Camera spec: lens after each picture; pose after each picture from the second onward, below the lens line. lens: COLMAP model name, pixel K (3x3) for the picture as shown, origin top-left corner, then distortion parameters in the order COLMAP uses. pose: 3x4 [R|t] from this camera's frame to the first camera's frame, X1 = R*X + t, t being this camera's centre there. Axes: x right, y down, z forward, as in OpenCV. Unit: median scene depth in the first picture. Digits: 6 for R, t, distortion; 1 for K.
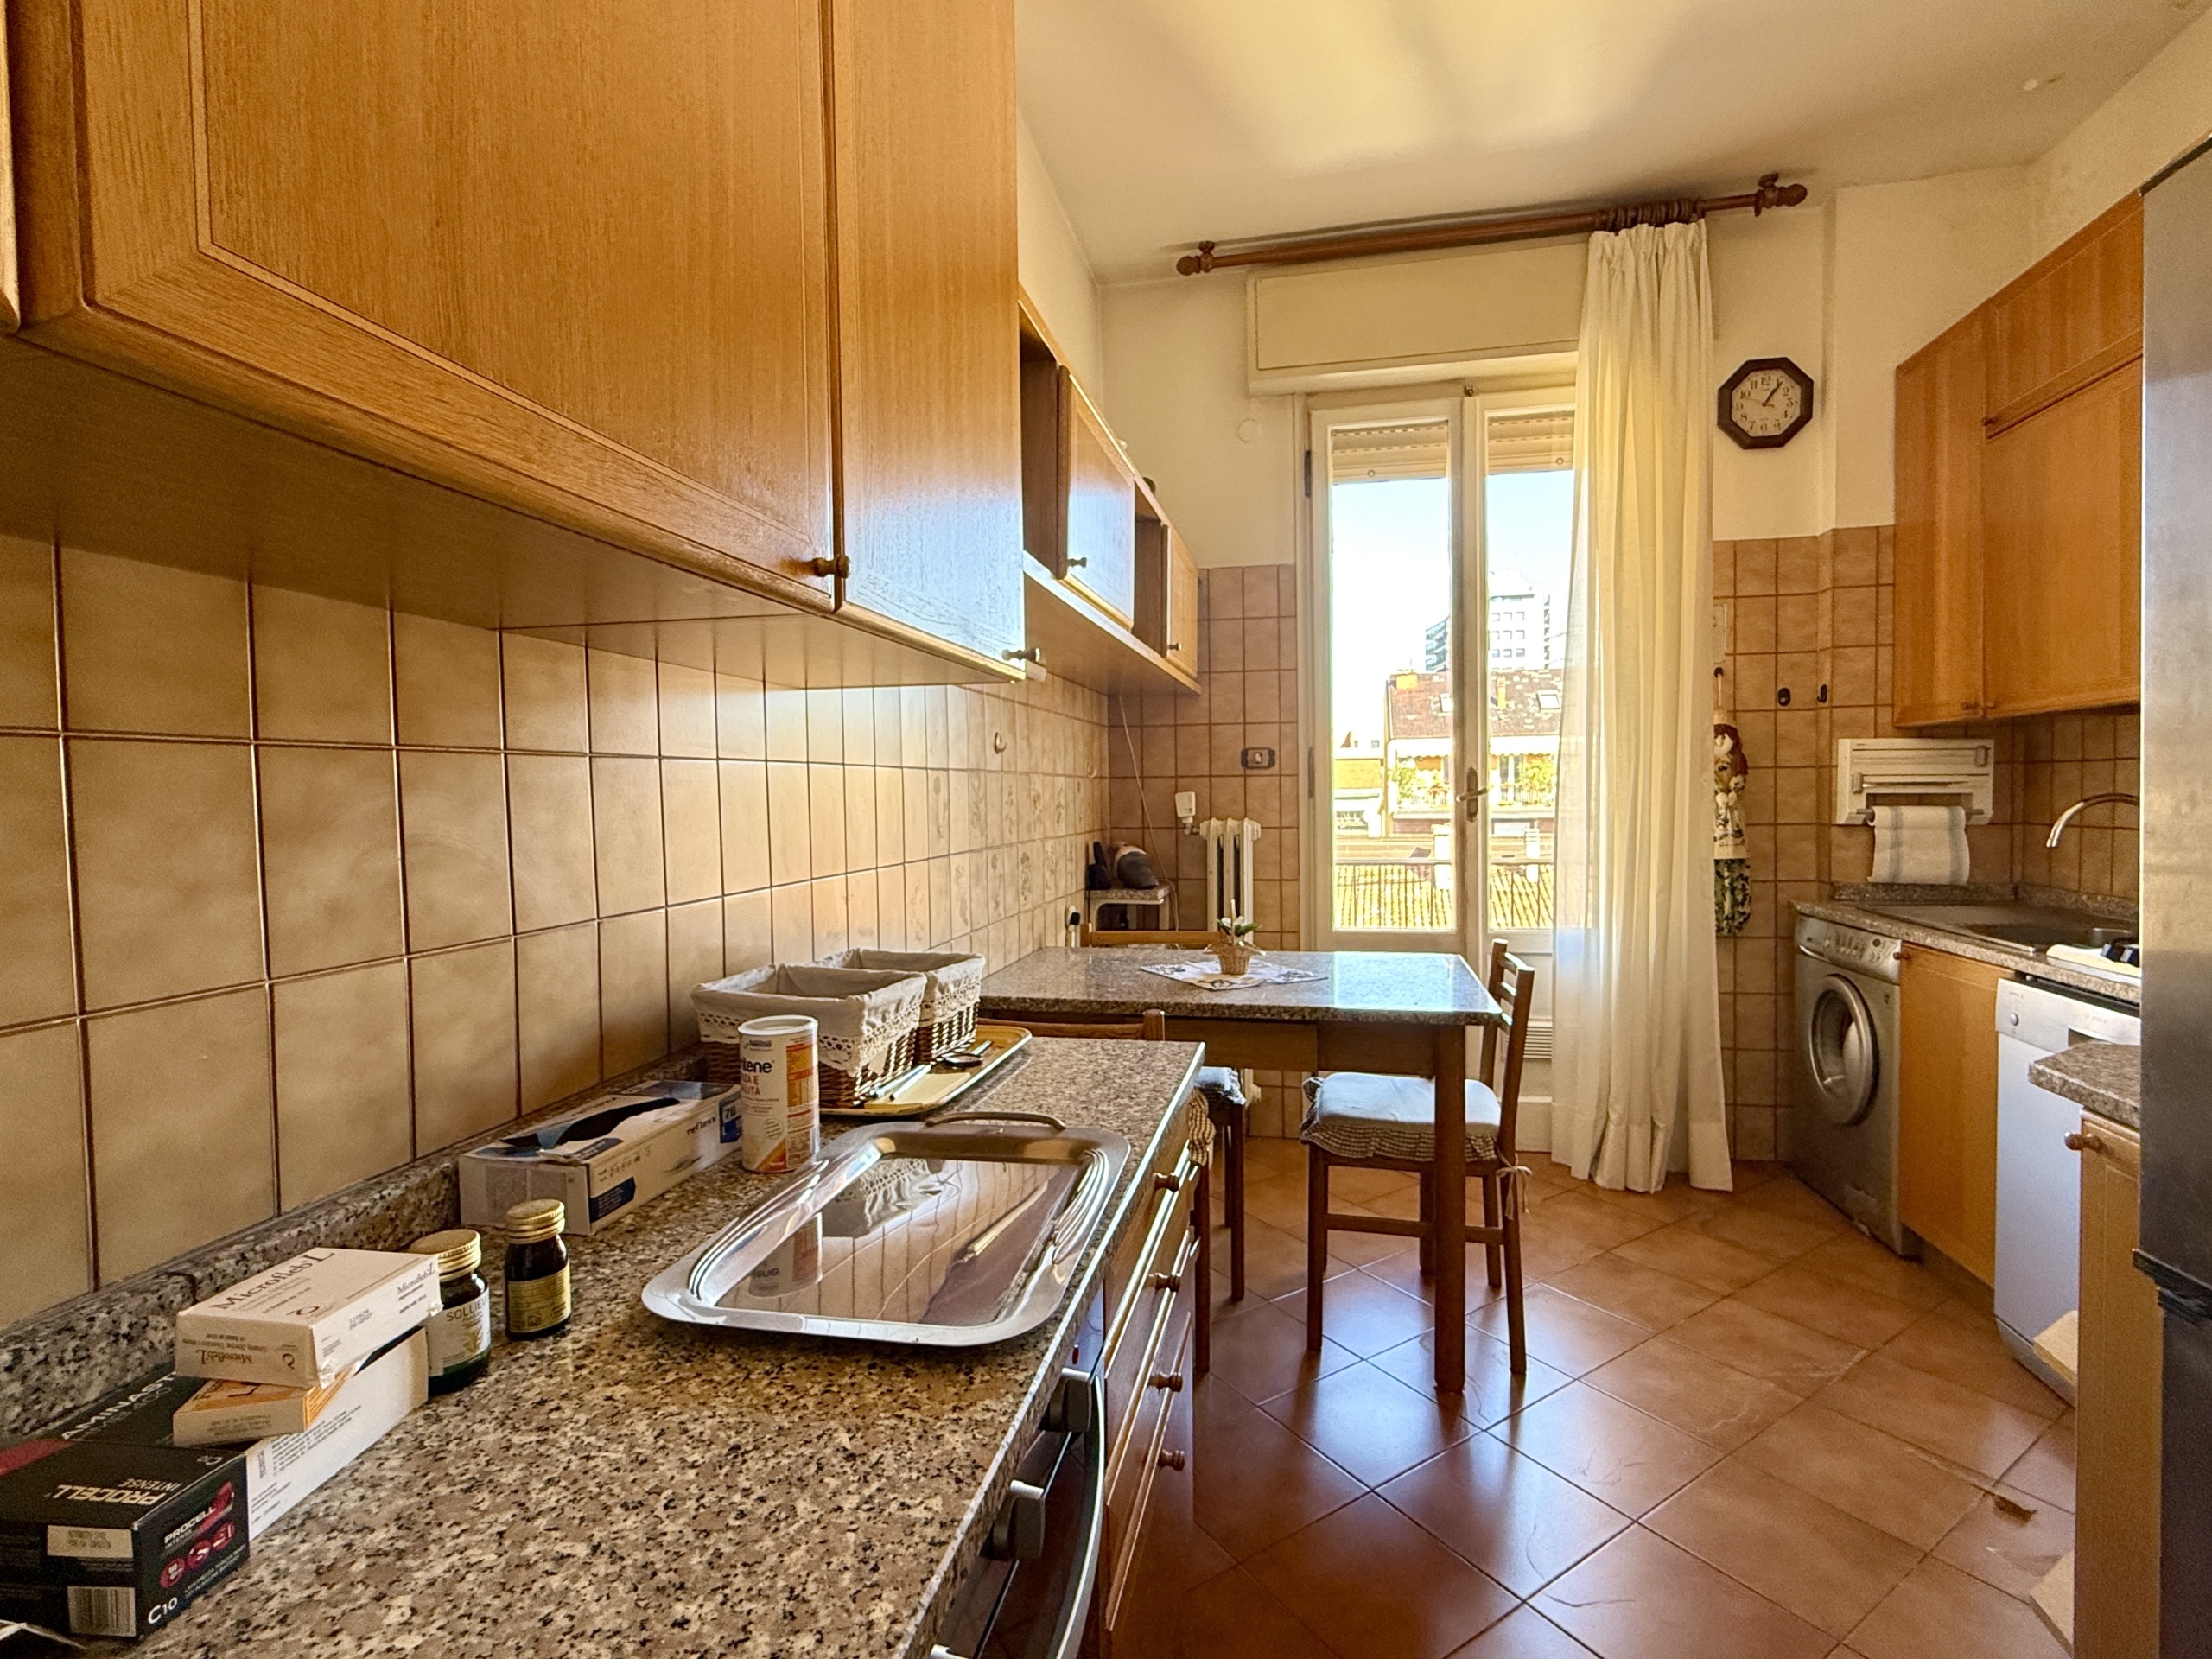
lens RADIAL K [[1045.0, 0, 1116.5], [0, 1045.0, 830.9], [0, 0, 1]] dist [-0.000786, -0.000338]
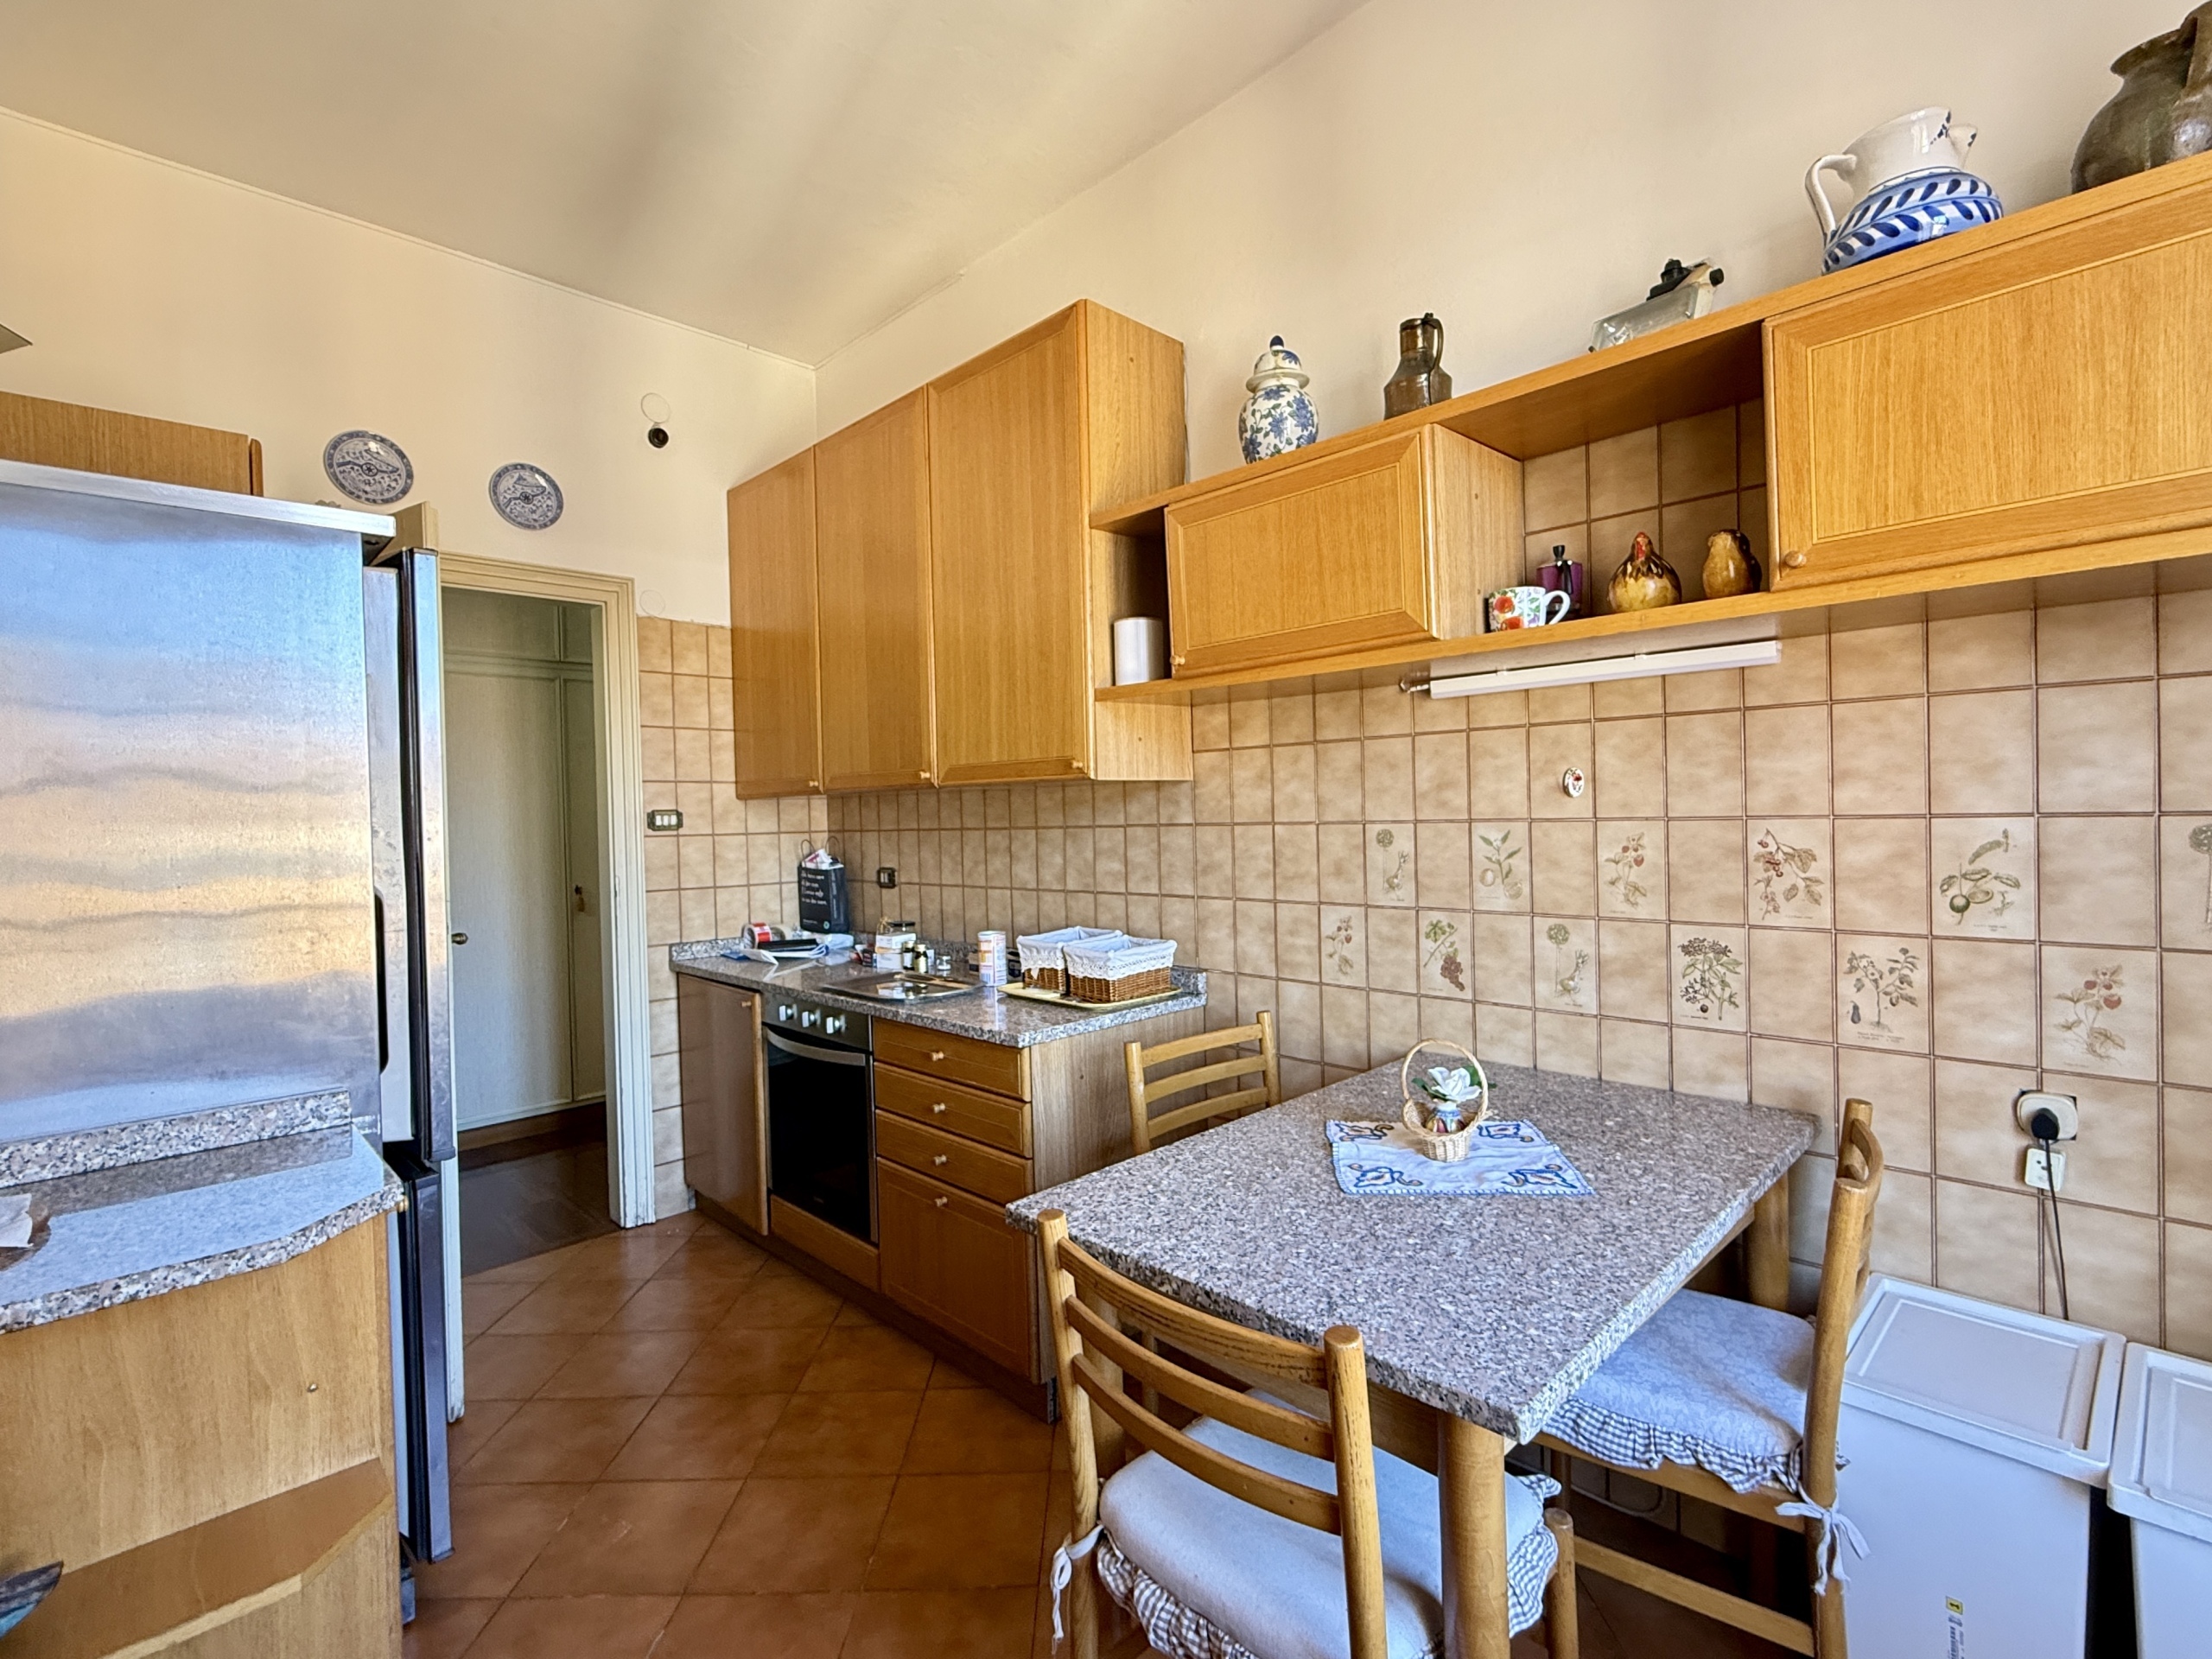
lens RADIAL K [[1030.3, 0, 1114.3], [0, 1030.3, 828.2], [0, 0, 1]] dist [0.001405, -0.000074]
pose [[-0.554313, 0.040415, -0.831326, 0.584333], [0.002287, 0.998891, 0.047037, -0.071614], [0.832305, 0.024172, -0.553791, 0.943722]]
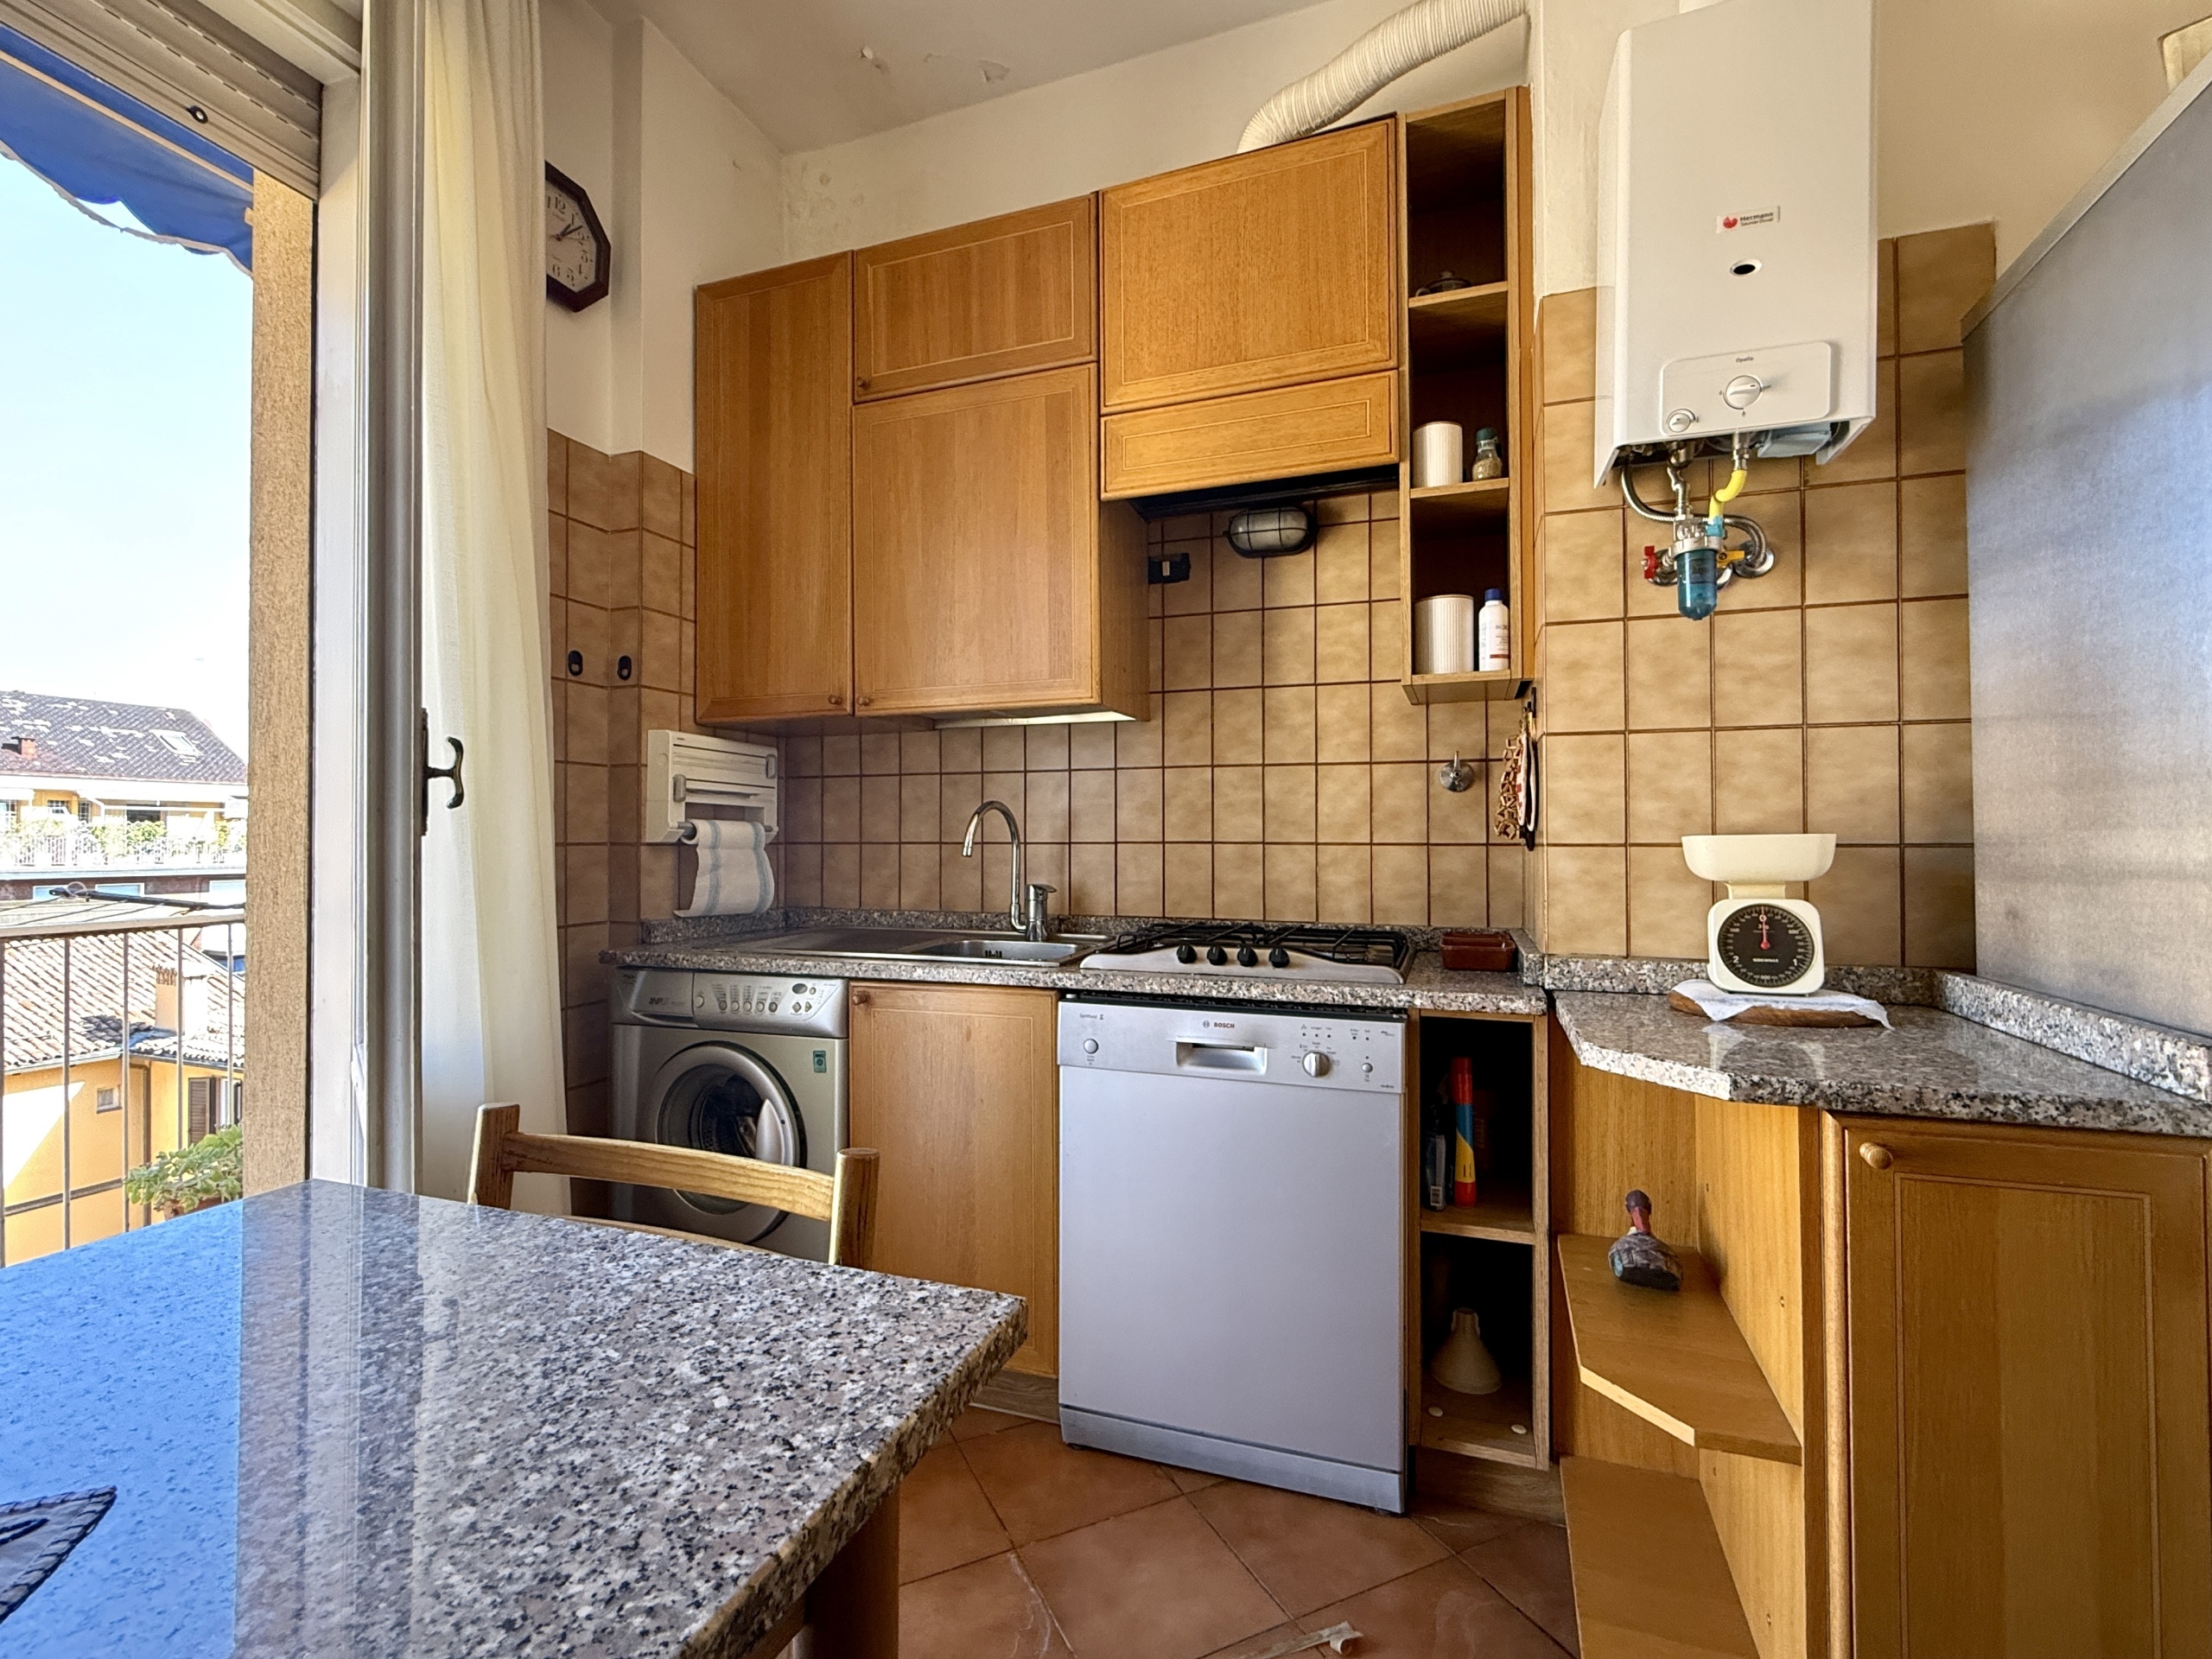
lens RADIAL K [[1002.2, 0, 1100.6], [0, 1002.2, 828.4], [0, 0, 1]] dist [0.000944, 0.000029]
pose [[0.142356, 0.027269, 0.989440, 0.024744], [0.036290, 0.998805, -0.032749, 0.019670], [-0.989150, 0.040569, 0.141196, 0.606908]]
